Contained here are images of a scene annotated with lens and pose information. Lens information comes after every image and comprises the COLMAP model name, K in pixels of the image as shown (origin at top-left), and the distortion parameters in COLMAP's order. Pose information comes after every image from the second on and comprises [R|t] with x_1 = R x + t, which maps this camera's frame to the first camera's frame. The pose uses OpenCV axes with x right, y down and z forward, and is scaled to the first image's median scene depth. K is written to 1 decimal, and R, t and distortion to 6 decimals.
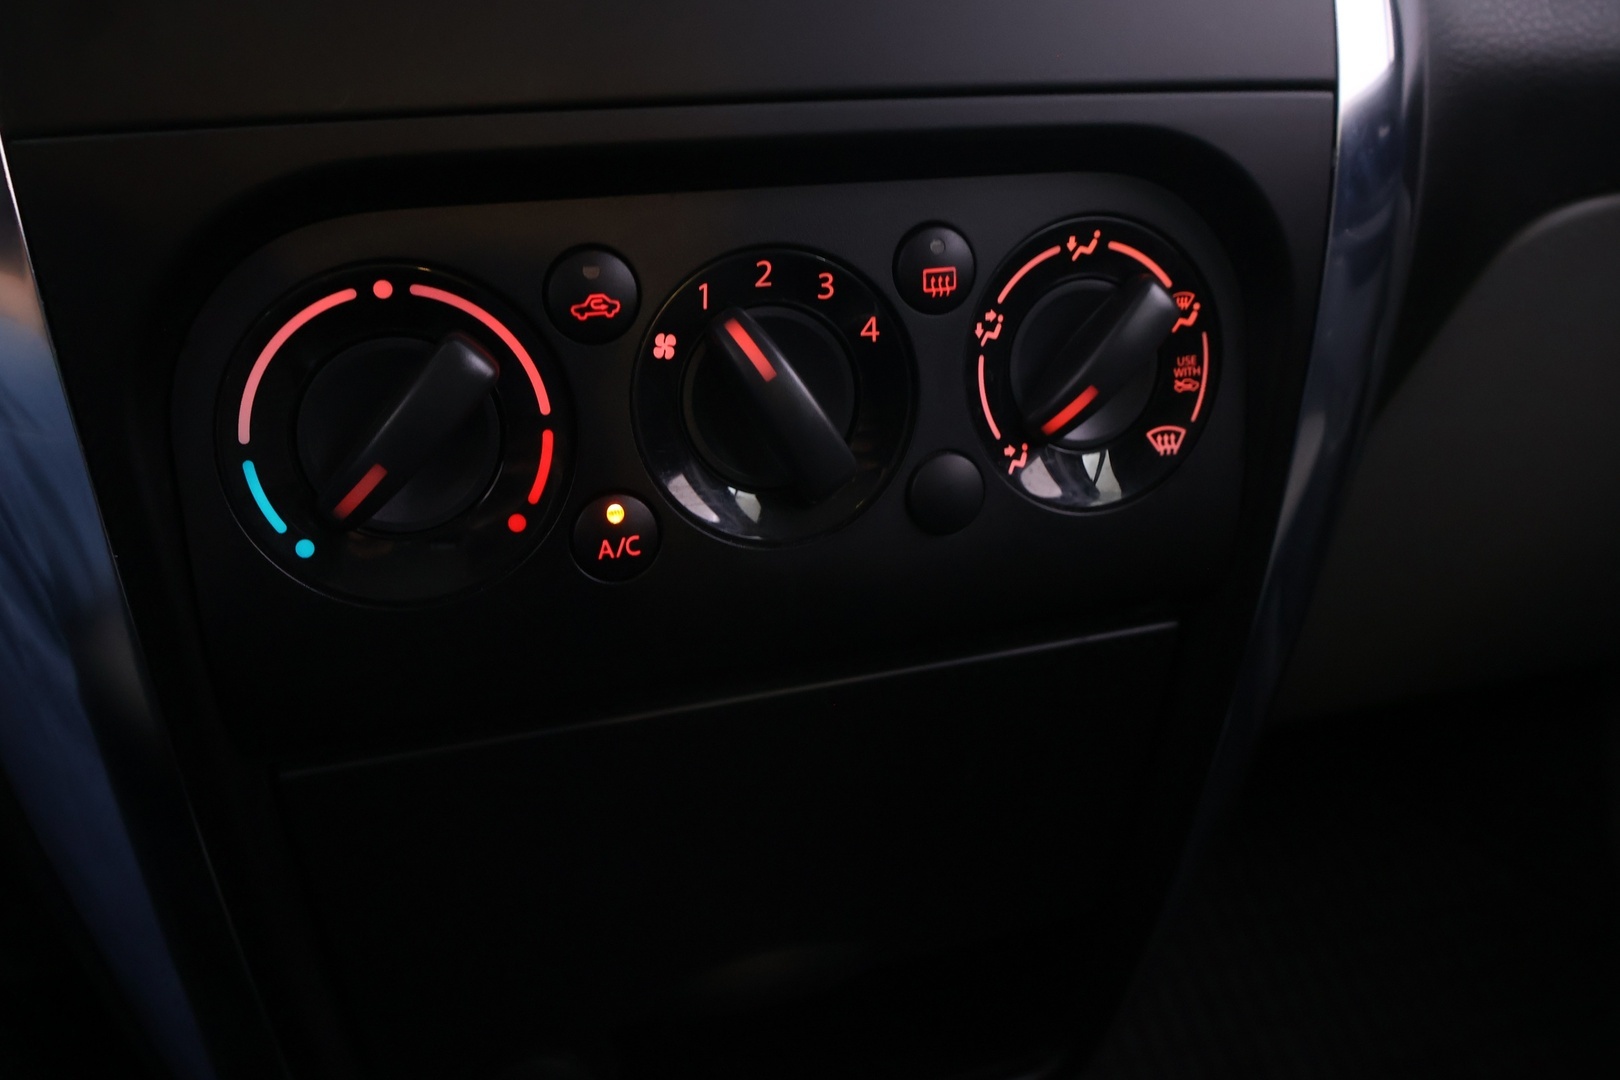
lens RADIAL K [[1530.1, 0, 810.0], [0, 1530.1, 540.0], [0, 0, 1]] dist [-0.009755, -0.009829]
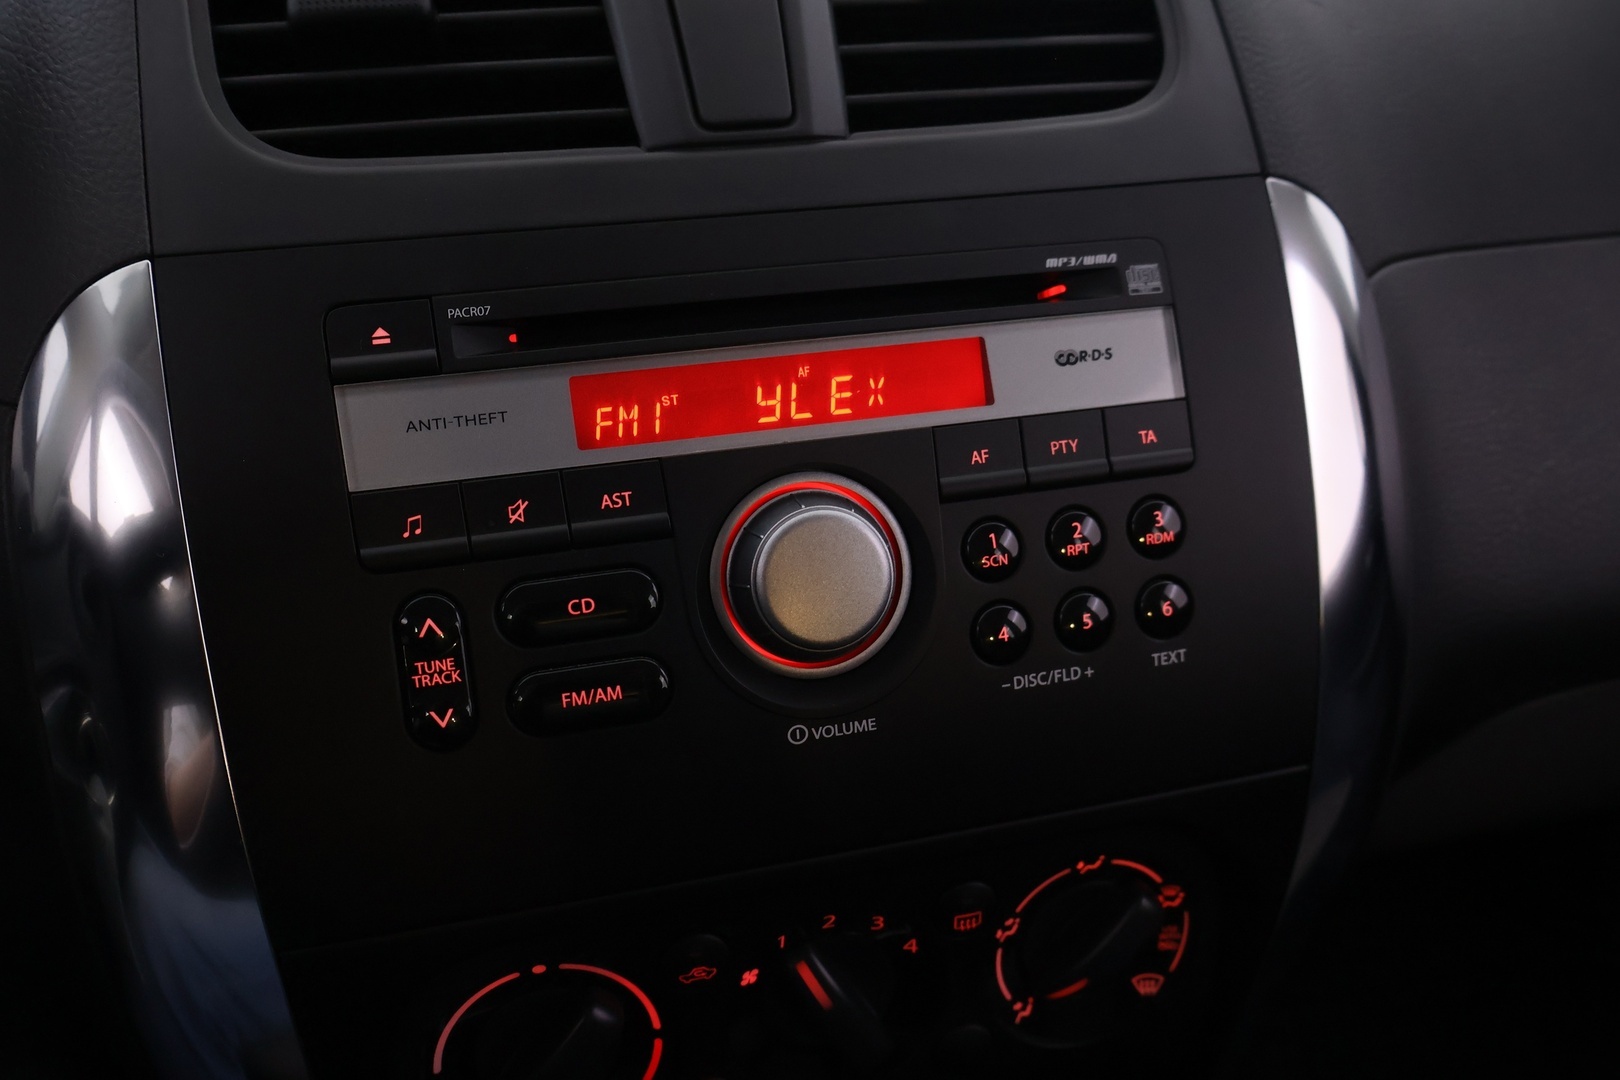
lens RADIAL K [[1530.1, 0, 810.0], [0, 1530.1, 540.0], [0, 0, 1]] dist [-0.009755, -0.009829]
pose [[0.996242, 0.064742, -0.057530, 0.006536], [-0.051844, 0.977871, 0.202682, -0.699442], [0.069378, -0.198937, 0.977553, -0.179786]]
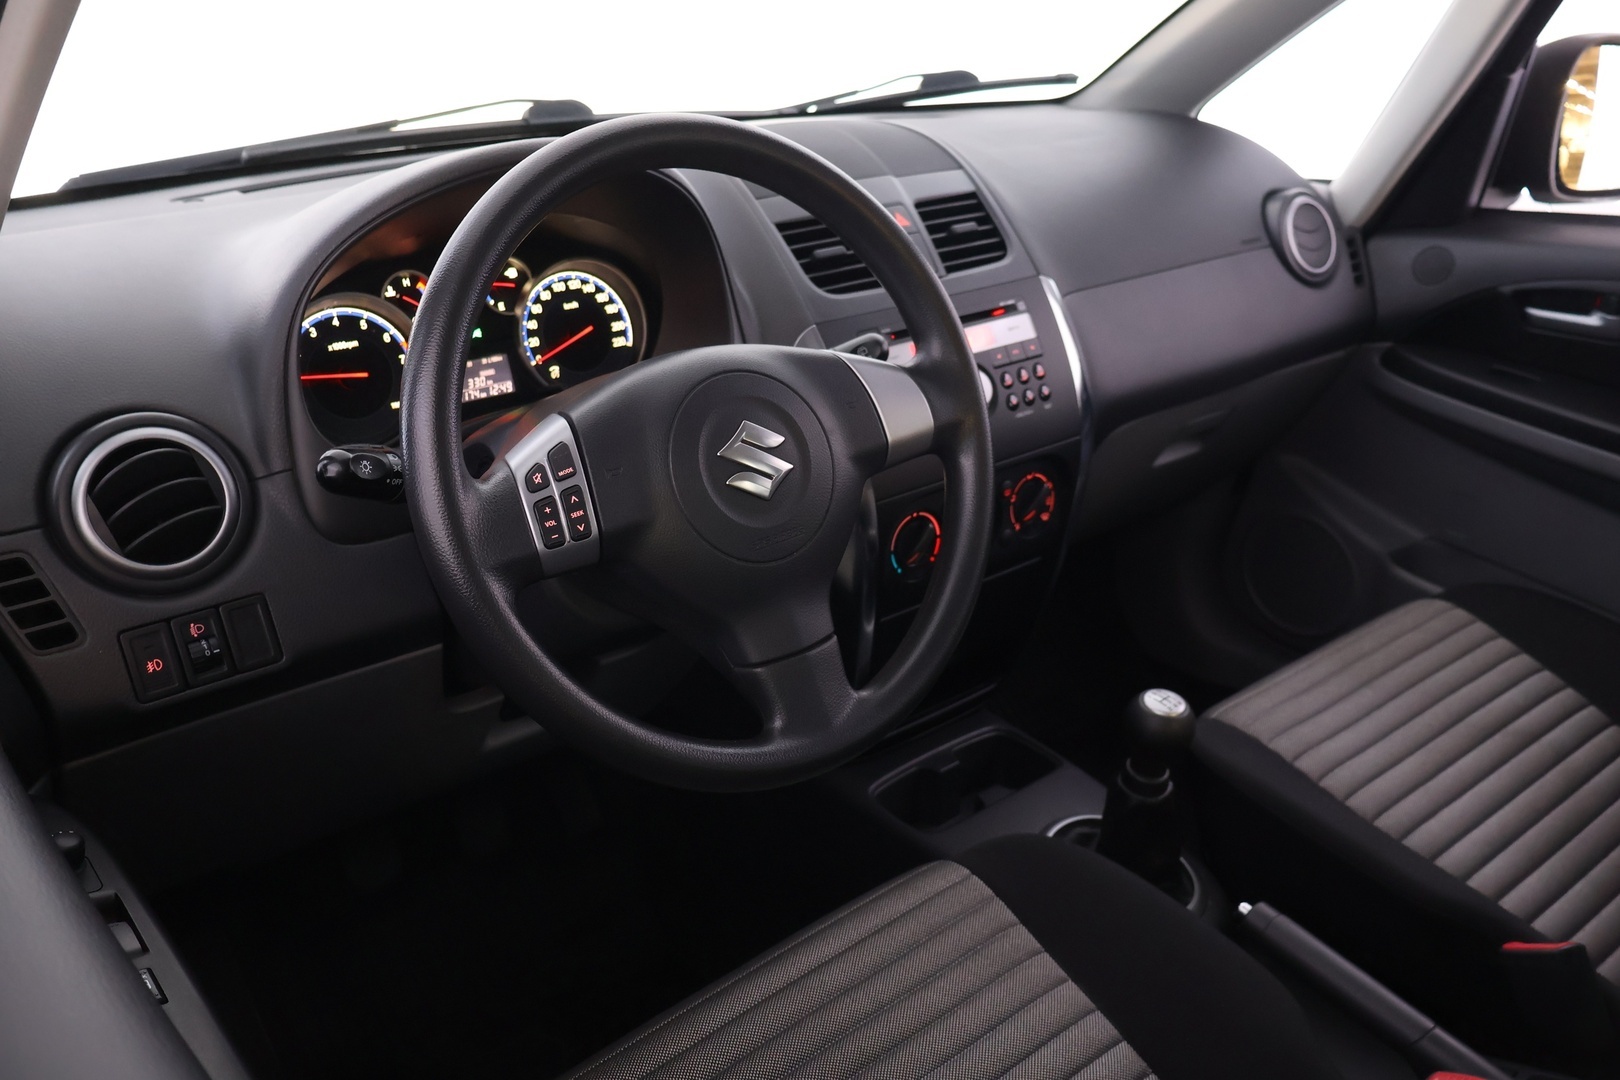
lens RADIAL K [[1530.1, 0, 810.0], [0, 1530.1, 540.0], [0, 0, 1]] dist [-0.009755, -0.009829]
pose [[0.939261, -0.104993, 0.326748, -1.827782], [0.064105, 0.988972, 0.133511, -0.632532], [-0.337163, -0.104456, 0.935634, -2.827633]]
